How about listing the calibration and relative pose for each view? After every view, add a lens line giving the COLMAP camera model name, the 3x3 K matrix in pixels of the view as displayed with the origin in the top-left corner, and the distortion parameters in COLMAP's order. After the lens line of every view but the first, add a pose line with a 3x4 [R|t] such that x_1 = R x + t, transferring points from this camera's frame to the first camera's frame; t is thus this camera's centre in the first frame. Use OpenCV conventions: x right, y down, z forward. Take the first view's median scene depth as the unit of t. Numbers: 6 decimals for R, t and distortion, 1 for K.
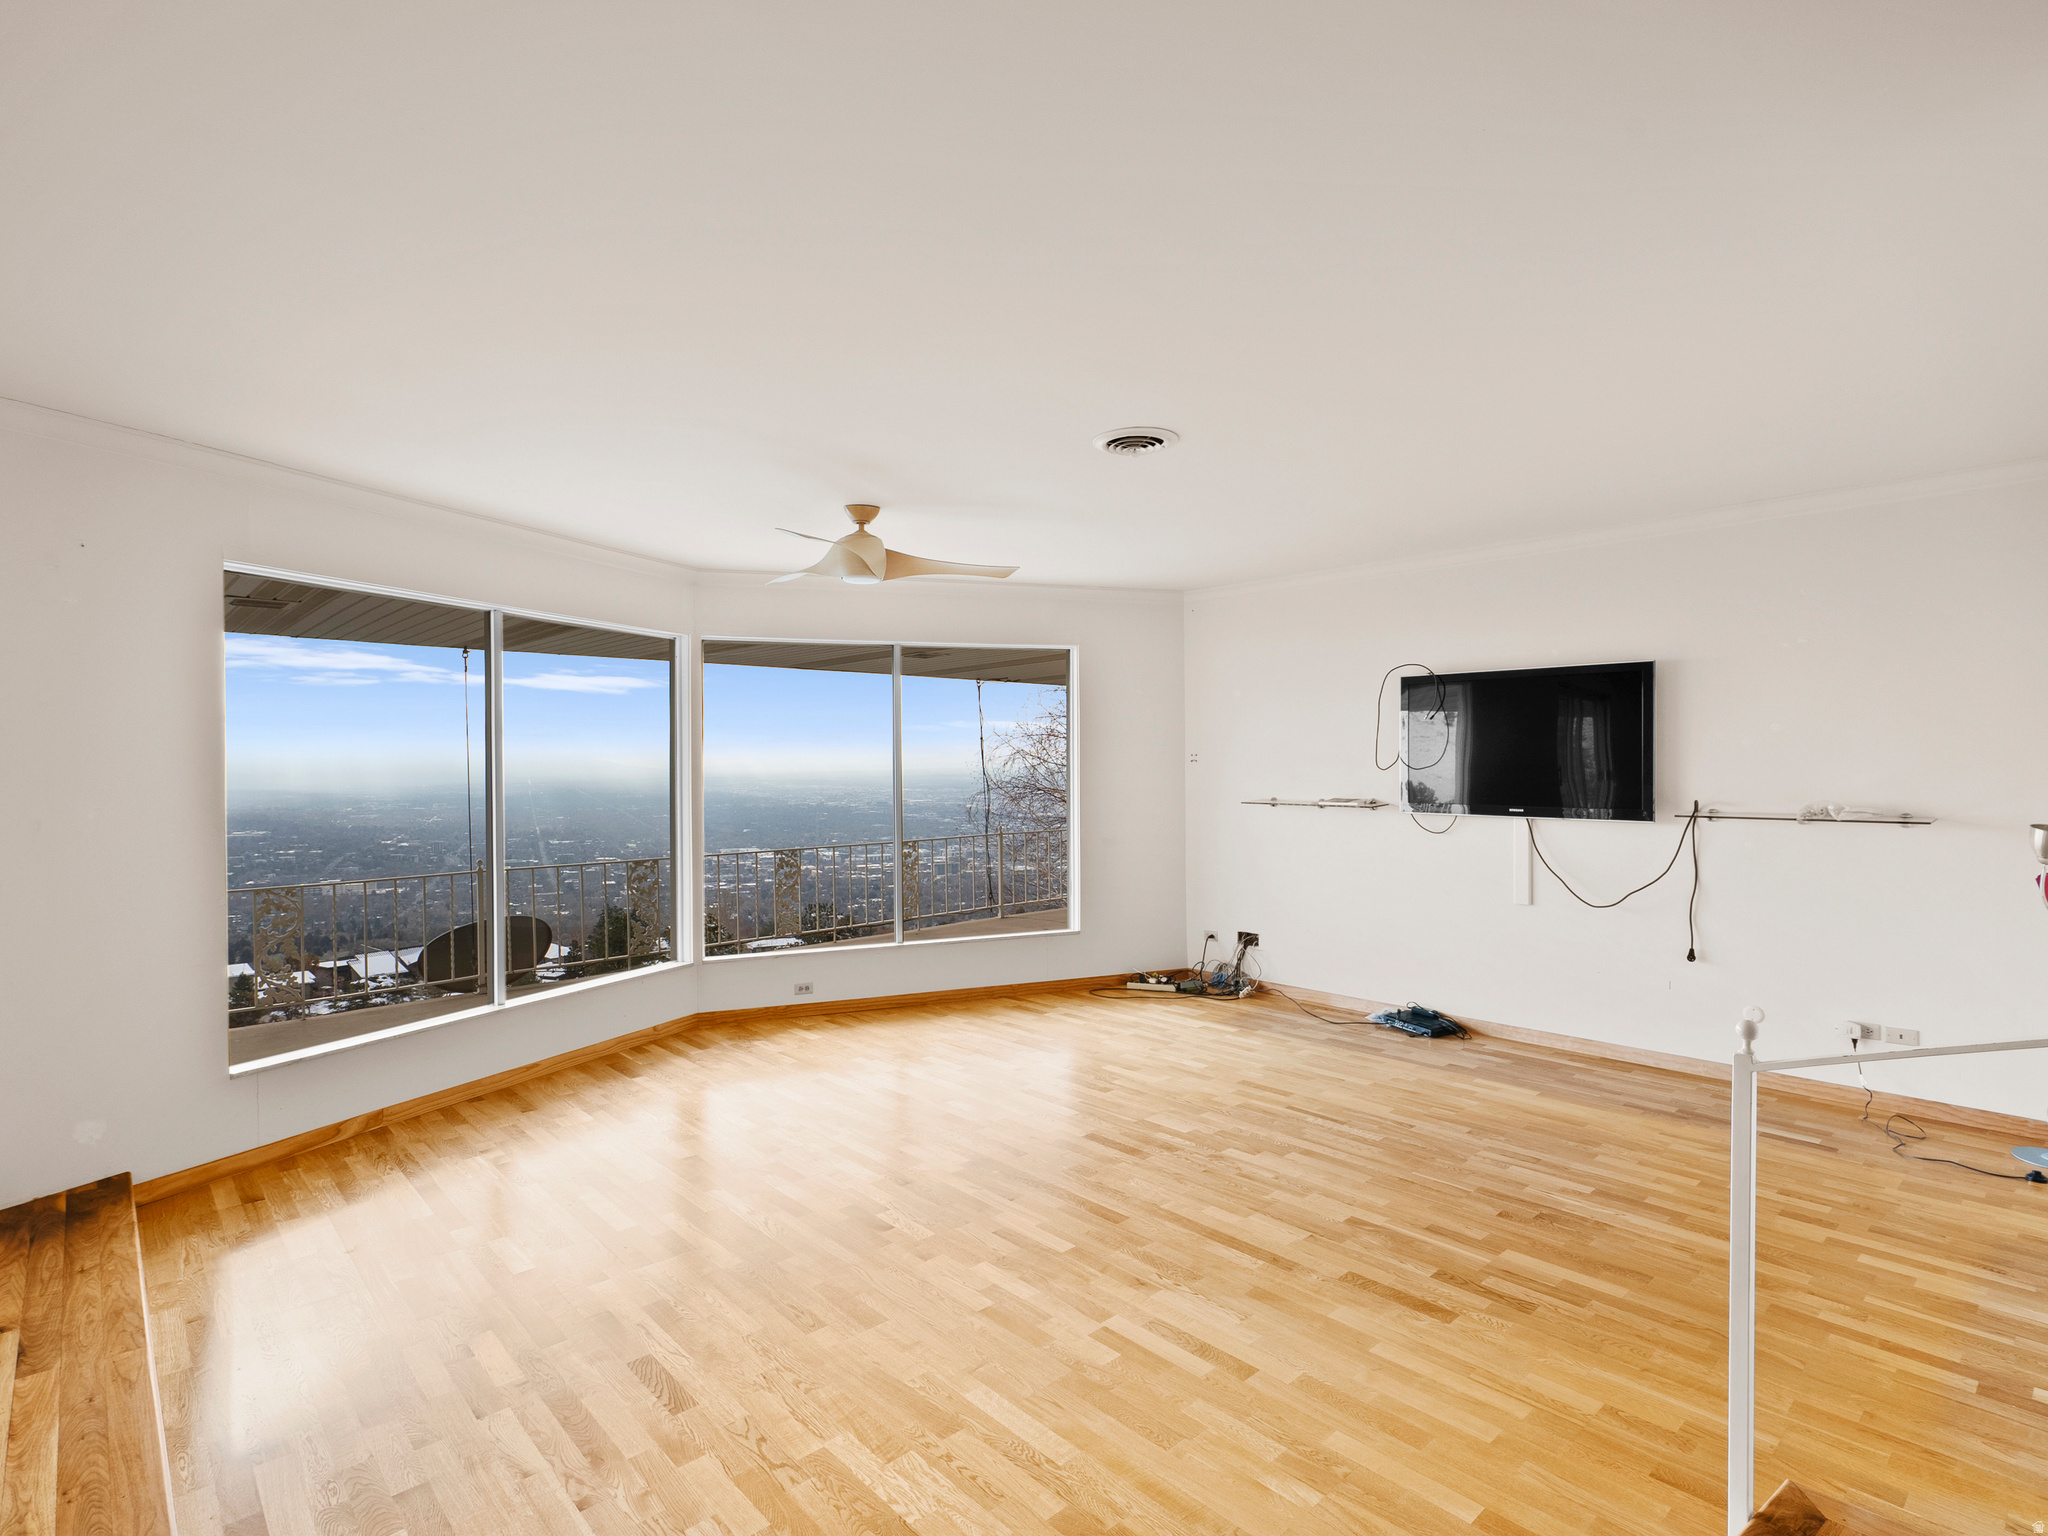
lens RADIAL K [[1065.2, 0, 1033.0], [0, 1065.2, 768.2], [0, 0, 1]] dist [-0.002505, 0.001319]
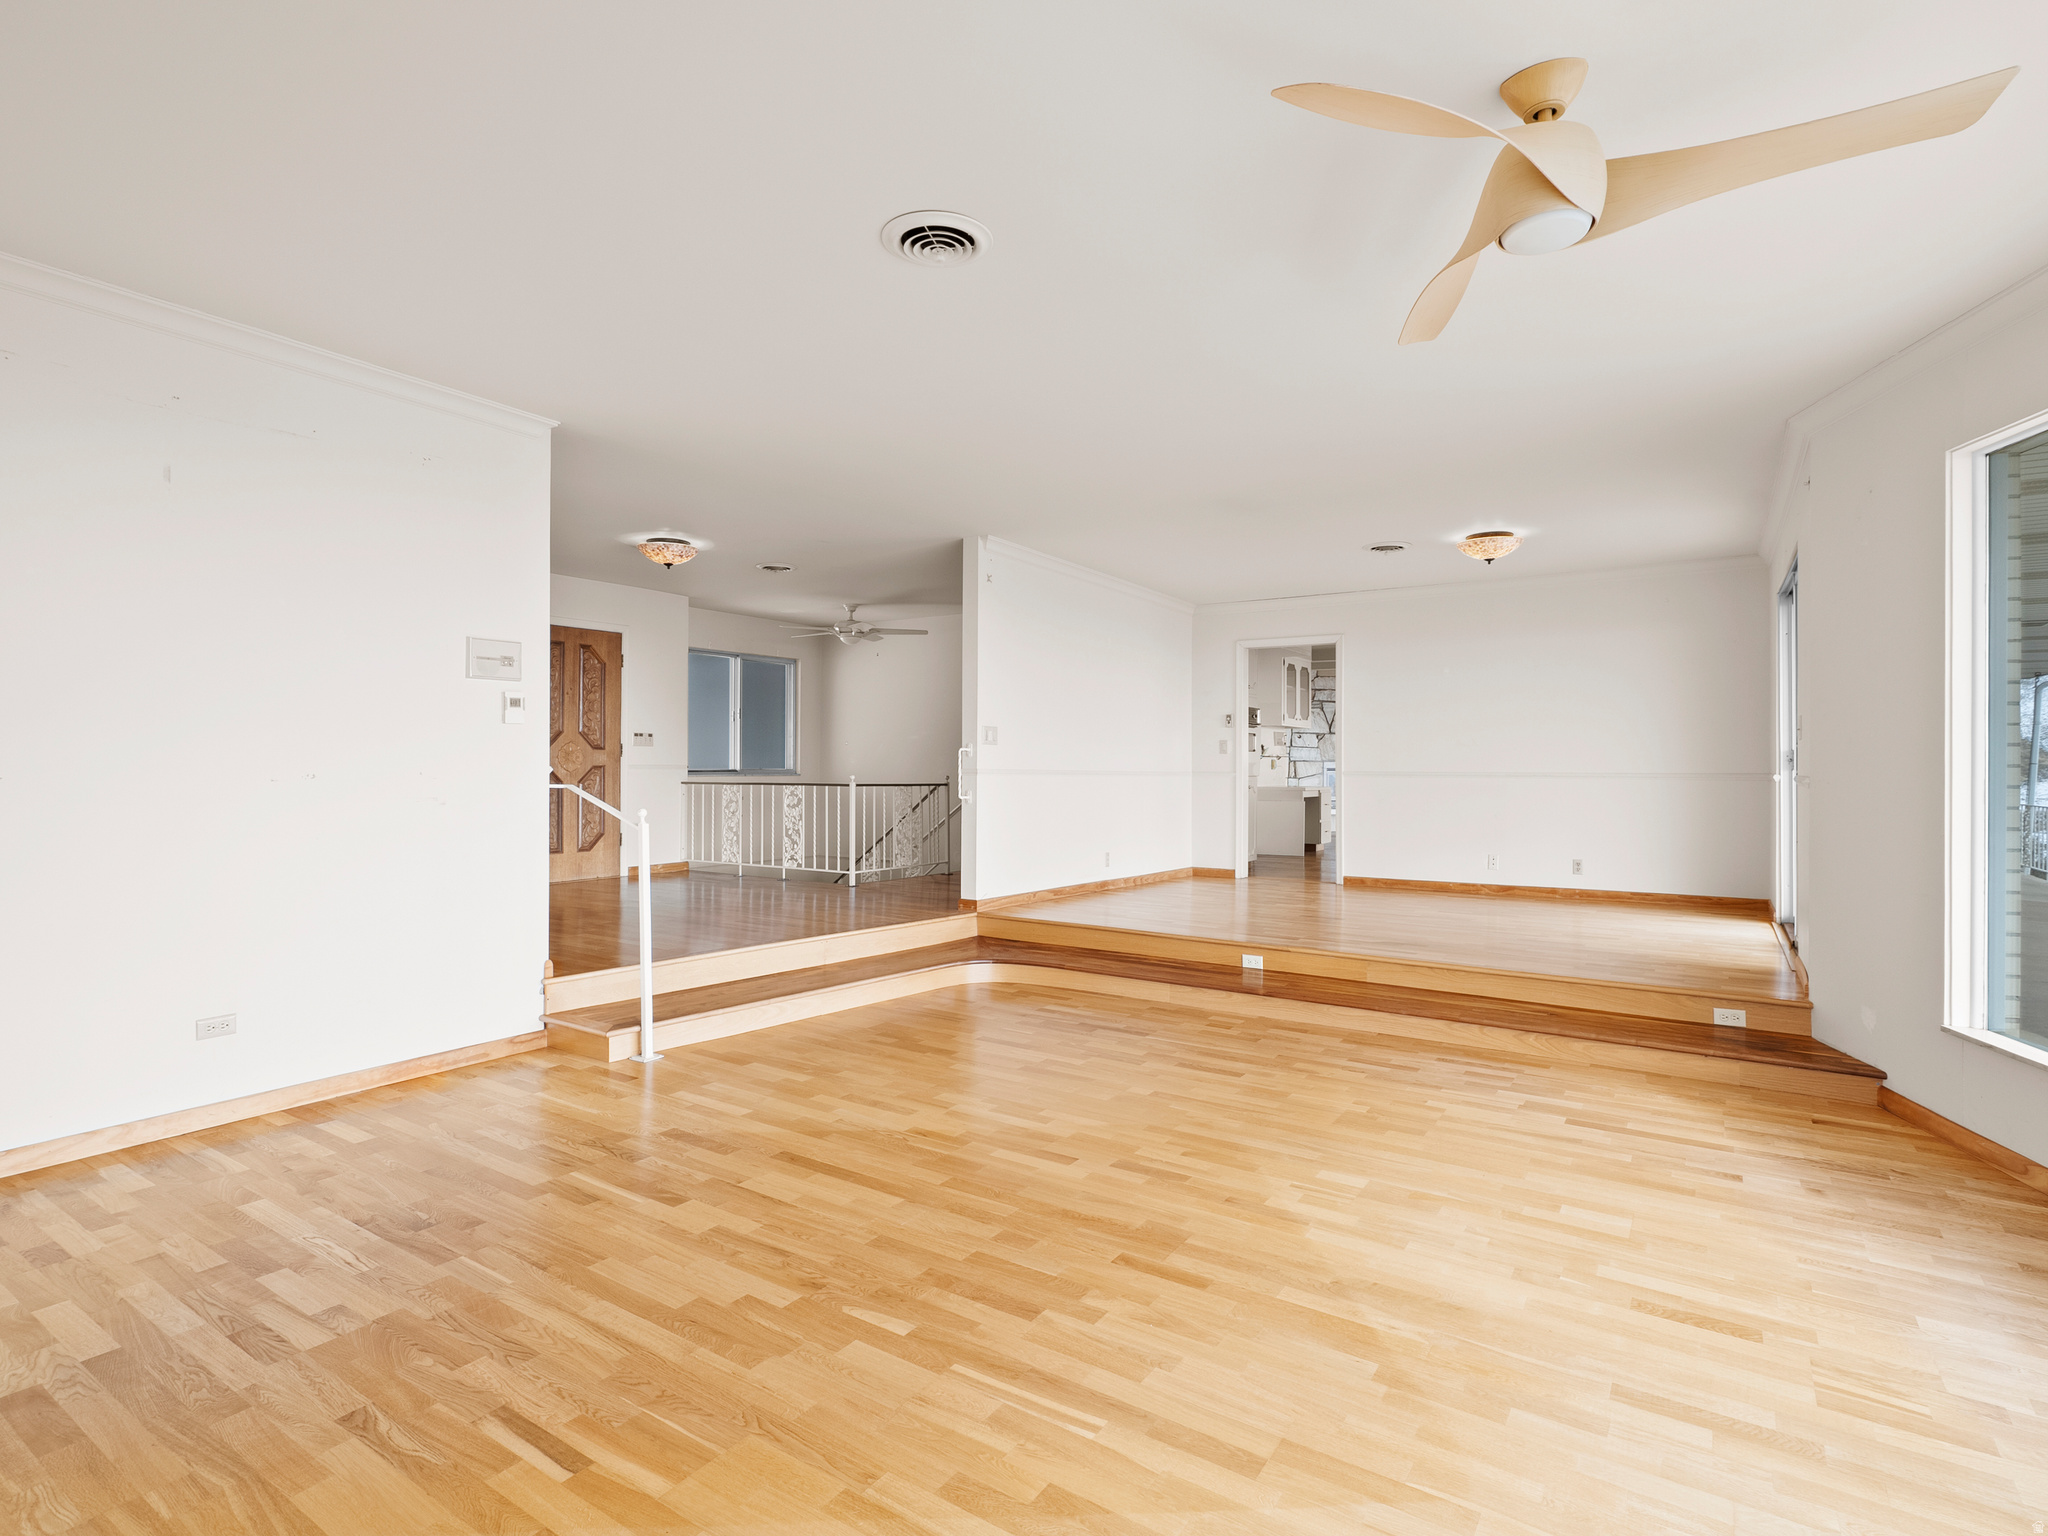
lens RADIAL K [[1065.2, 0, 1033.0], [0, 1065.2, 768.2], [0, 0, 1]] dist [-0.002505, 0.001319]
pose [[-0.973536, 0.002265, -0.228521, 0.214127], [-0.000770, 0.999913, 0.013193, 0.066622], [0.228531, 0.013019, -0.973449, 1.867642]]
